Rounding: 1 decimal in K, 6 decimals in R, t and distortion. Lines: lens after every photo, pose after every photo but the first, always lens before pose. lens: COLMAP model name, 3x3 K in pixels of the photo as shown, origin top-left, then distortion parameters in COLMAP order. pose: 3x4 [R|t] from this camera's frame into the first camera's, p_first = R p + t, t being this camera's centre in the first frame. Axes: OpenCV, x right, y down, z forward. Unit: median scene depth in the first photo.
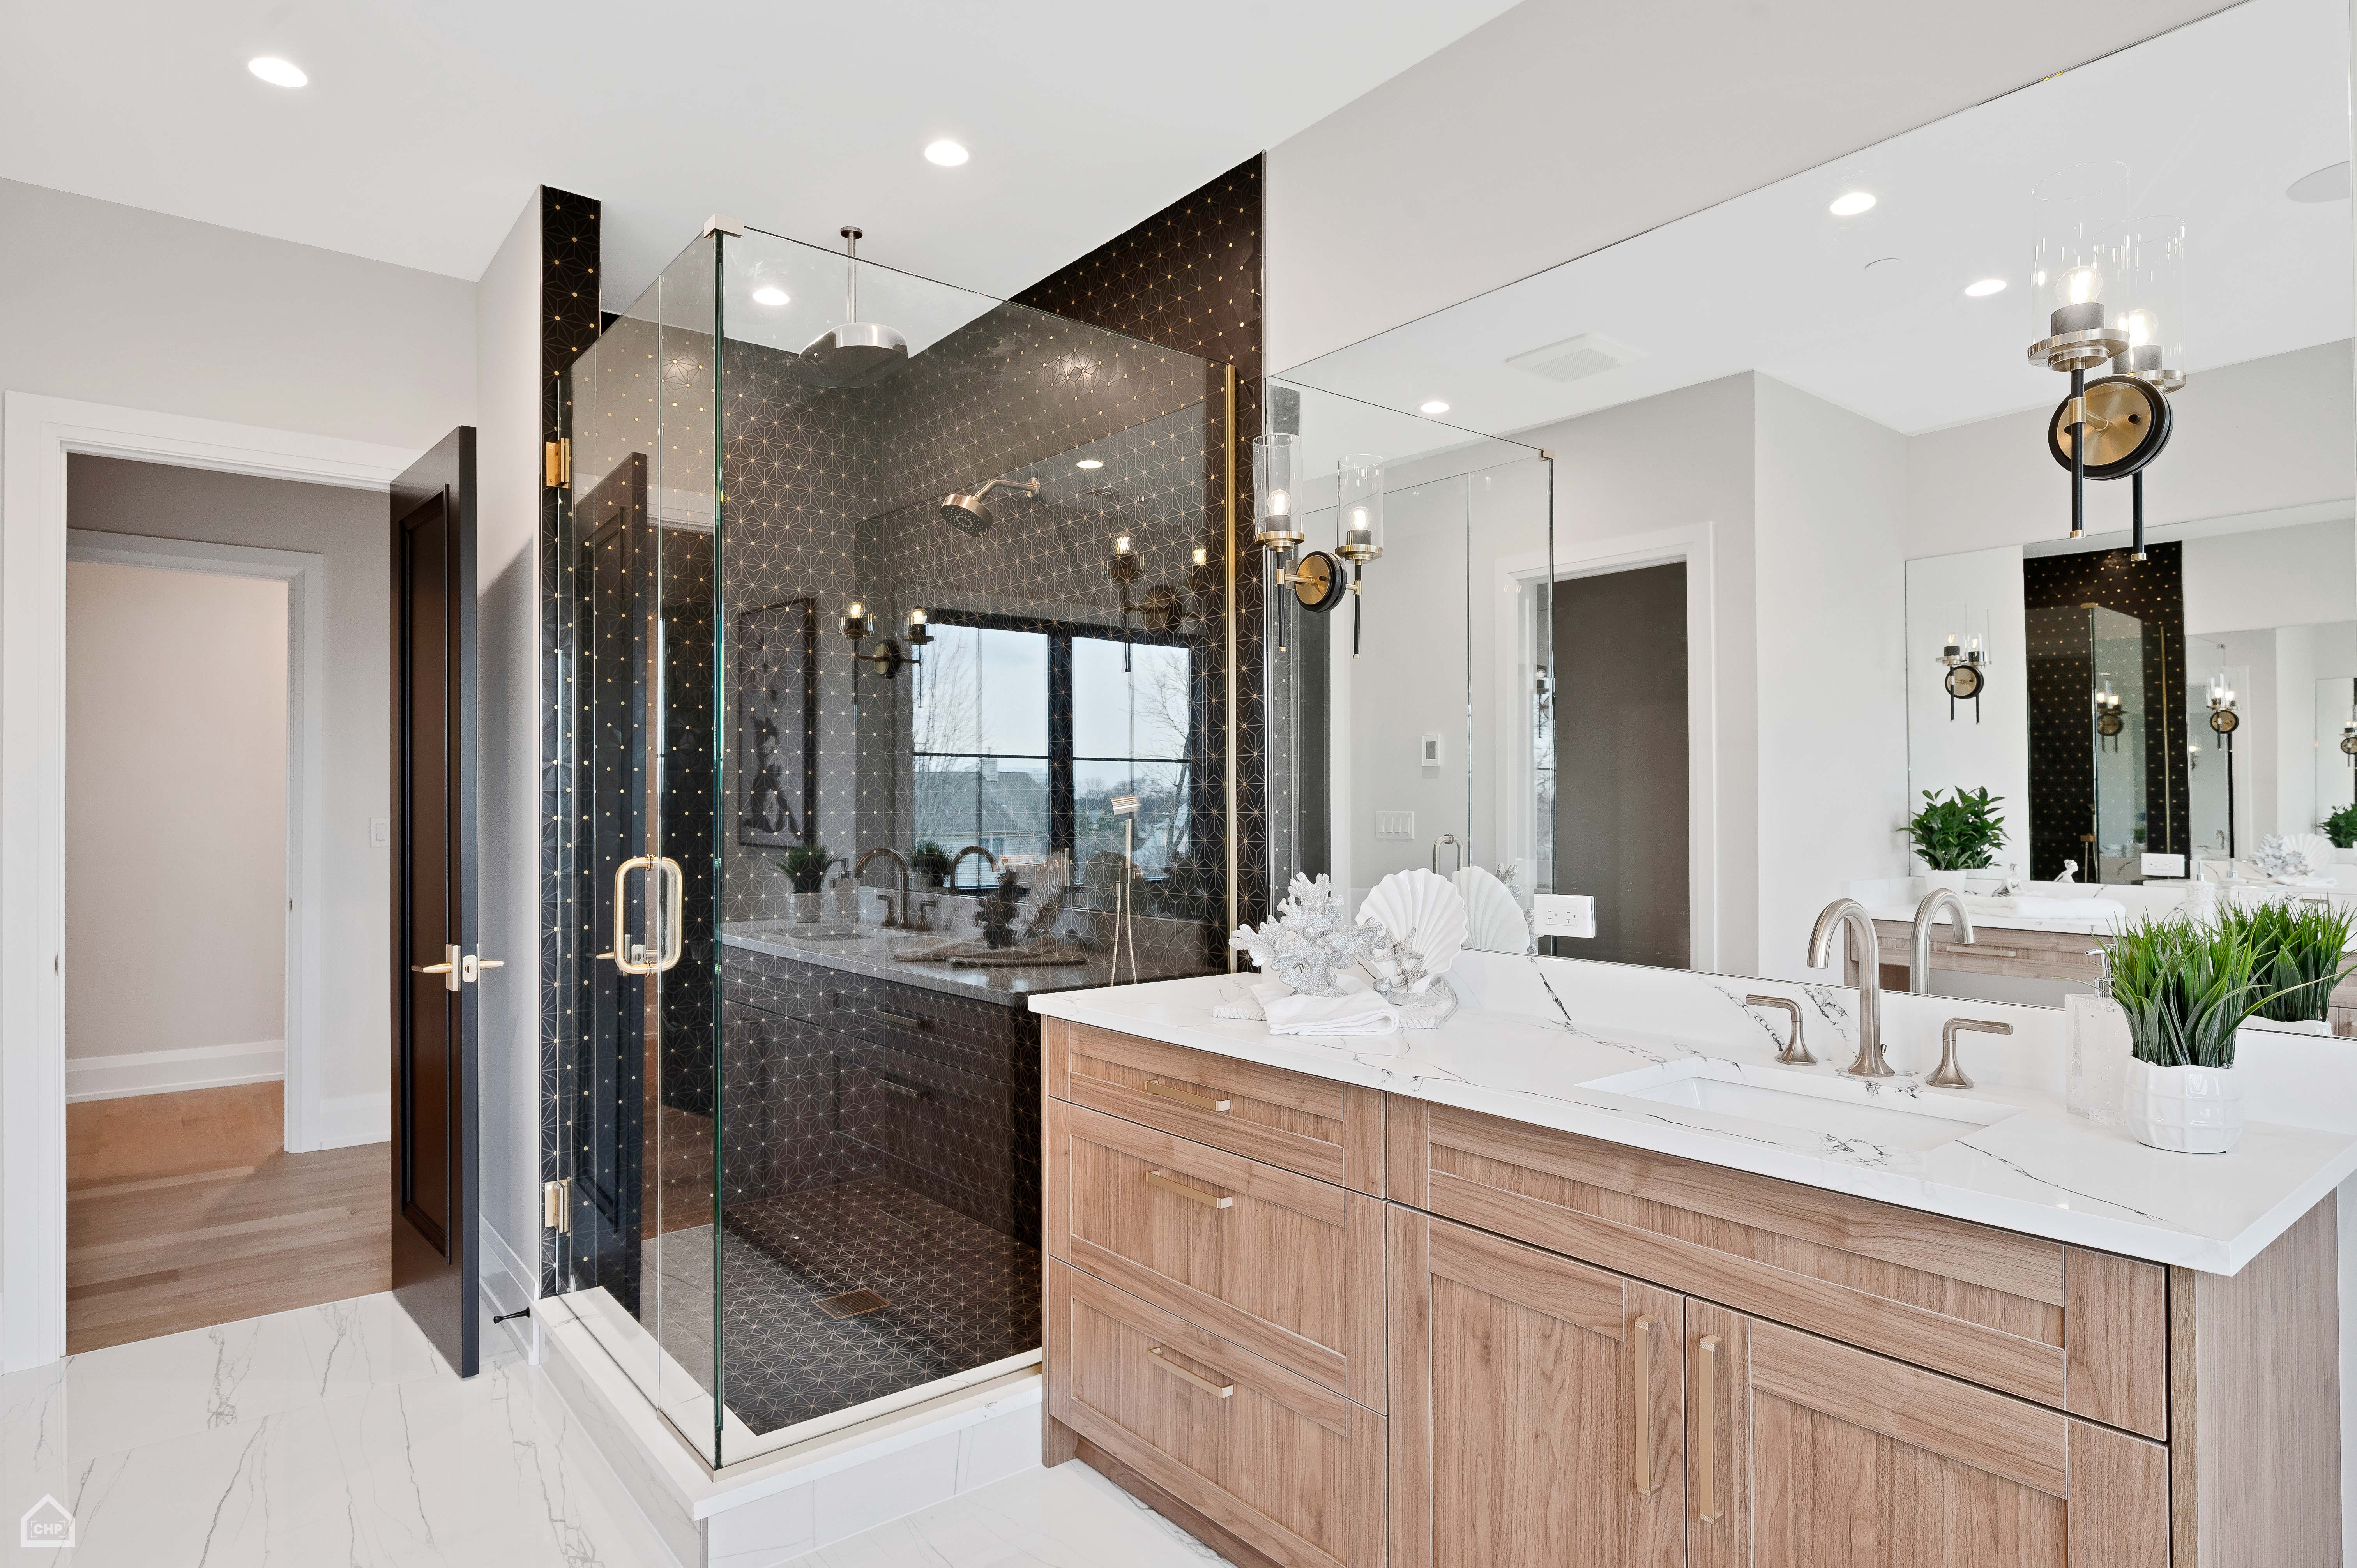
lens RADIAL K [[1289.3, 0, 1178.9], [0, 1289.3, 794.4], [0, 0, 1]] dist [-0.002241, -0.000332]
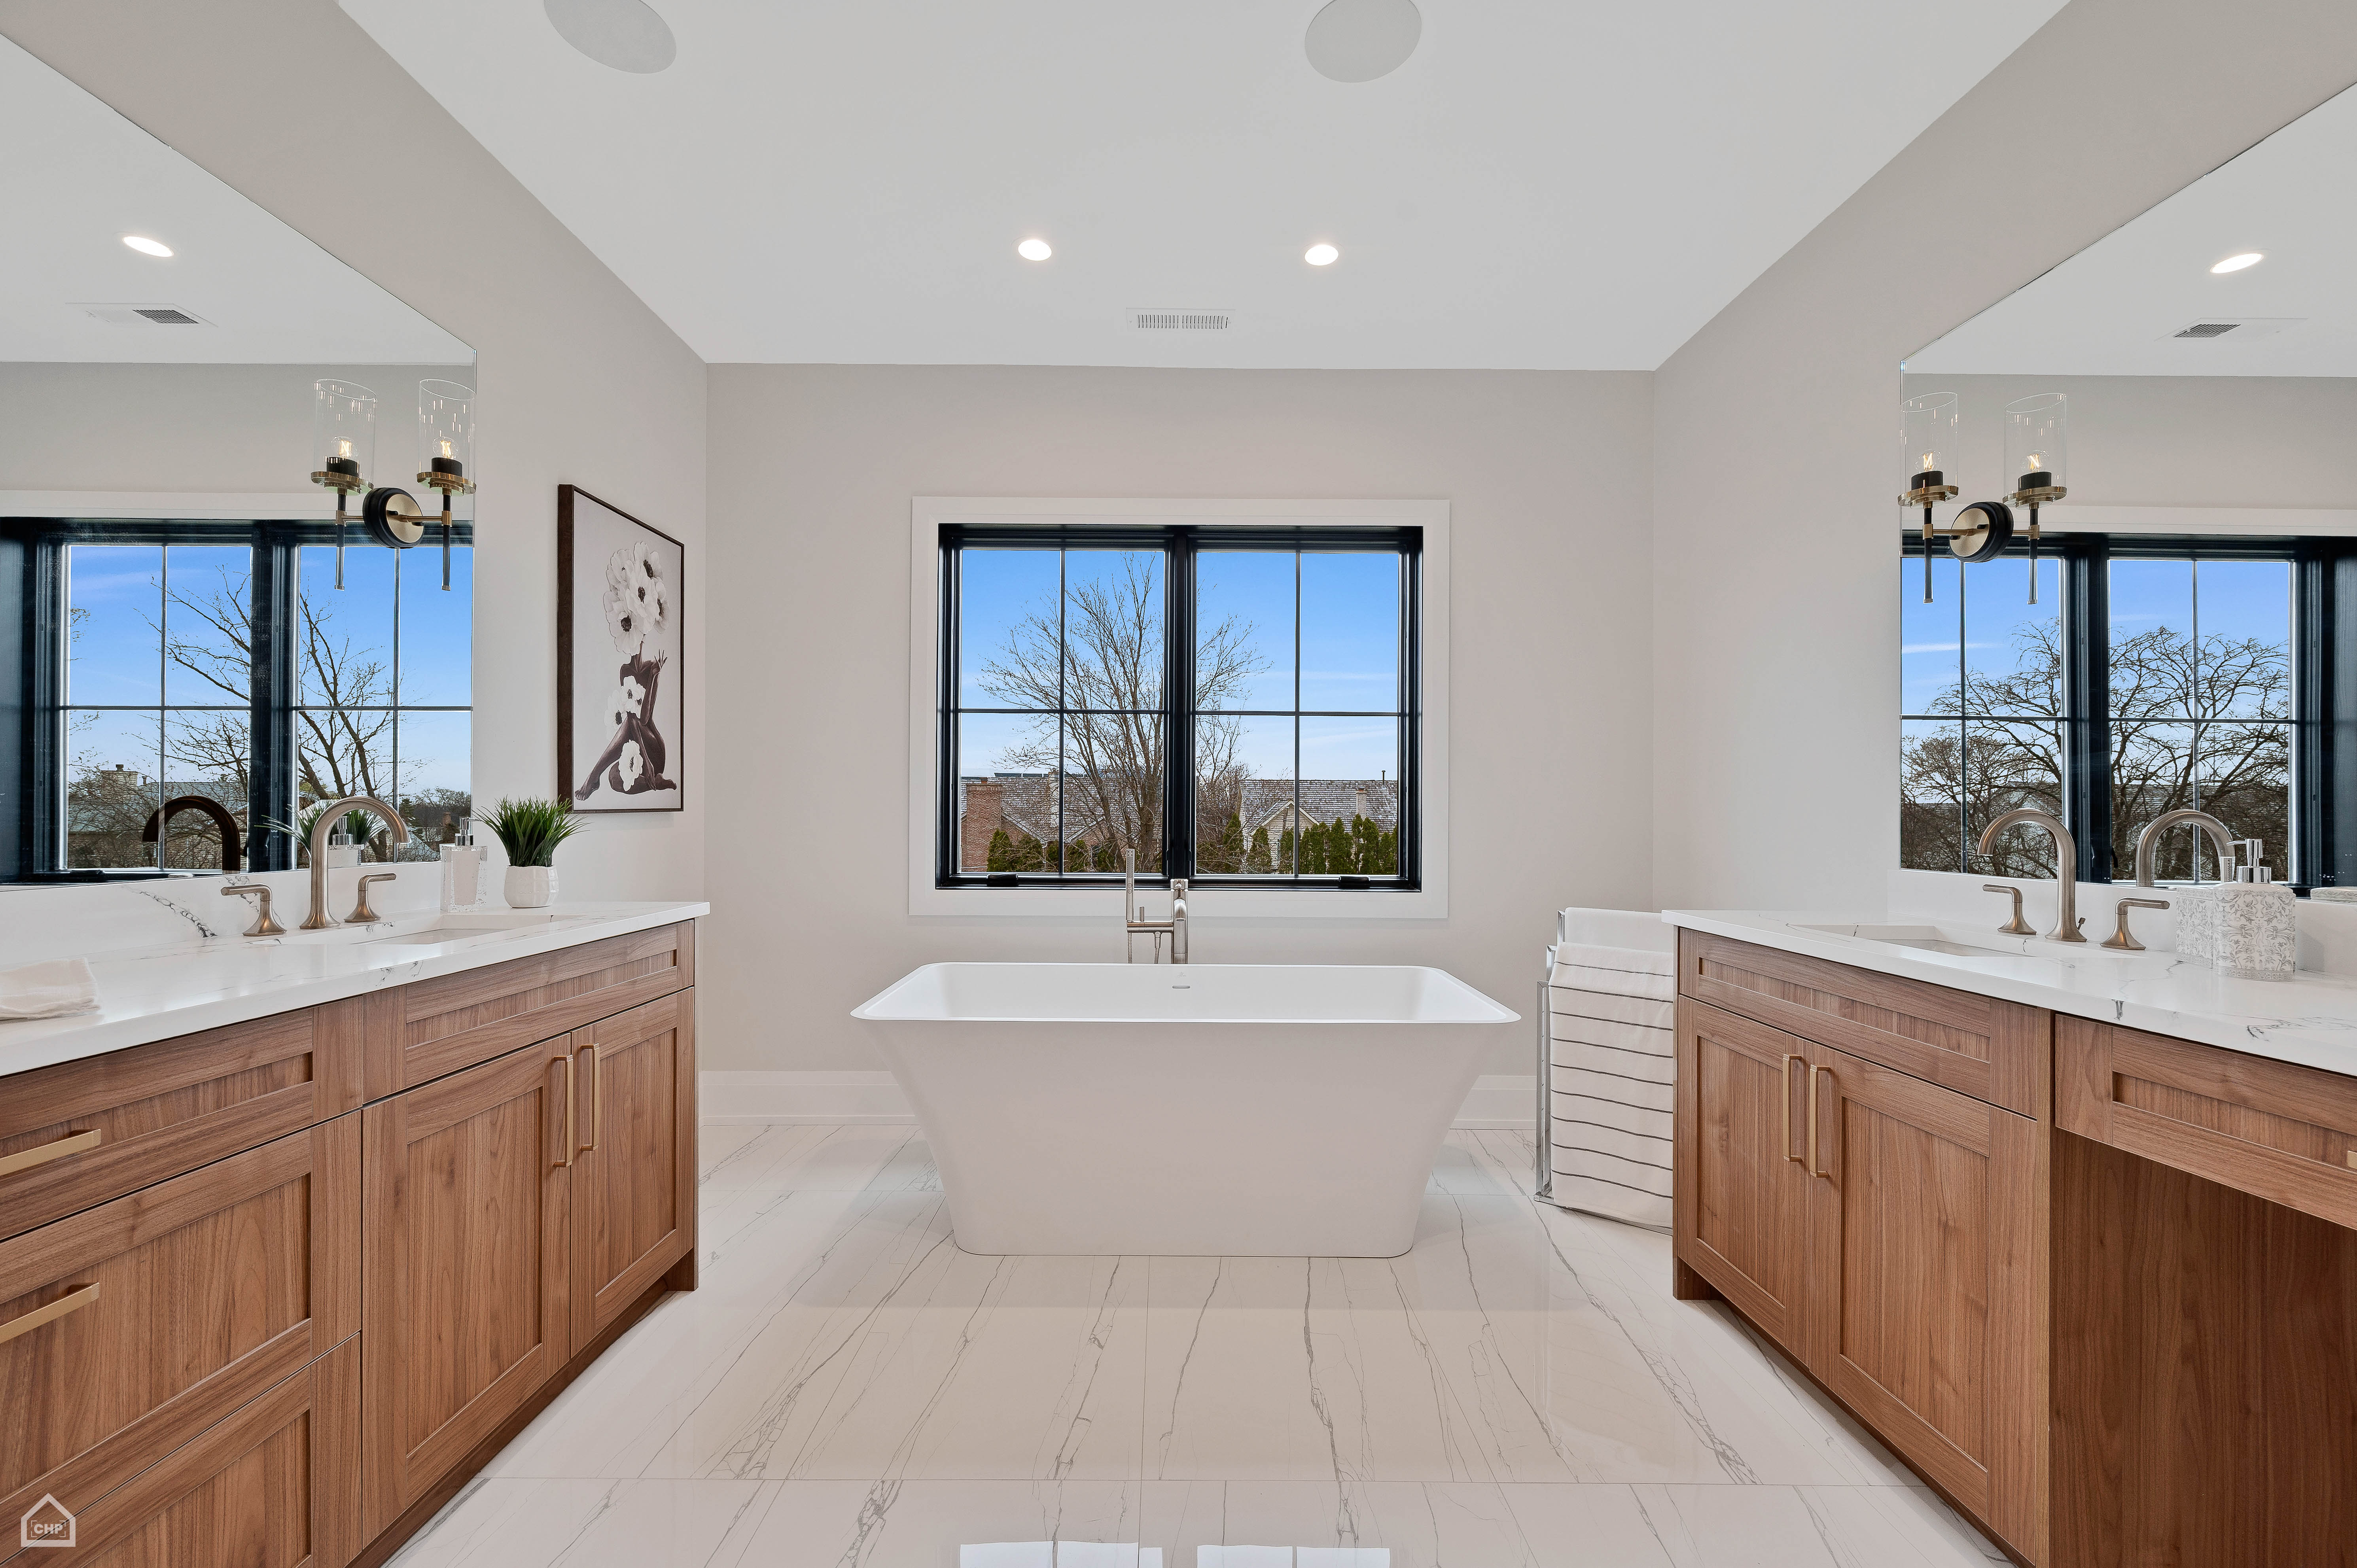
lens RADIAL K [[948.0, 0, 1179.8], [0, 948.0, 774.9], [0, 0, 1]] dist [-0.006744, -0.000146]
pose [[-0.783656, 0.027262, 0.620596, -0.826515], [-0.001688, 0.998939, -0.046014, 0.104899], [-0.621193, -0.037106, -0.782779, 1.271638]]
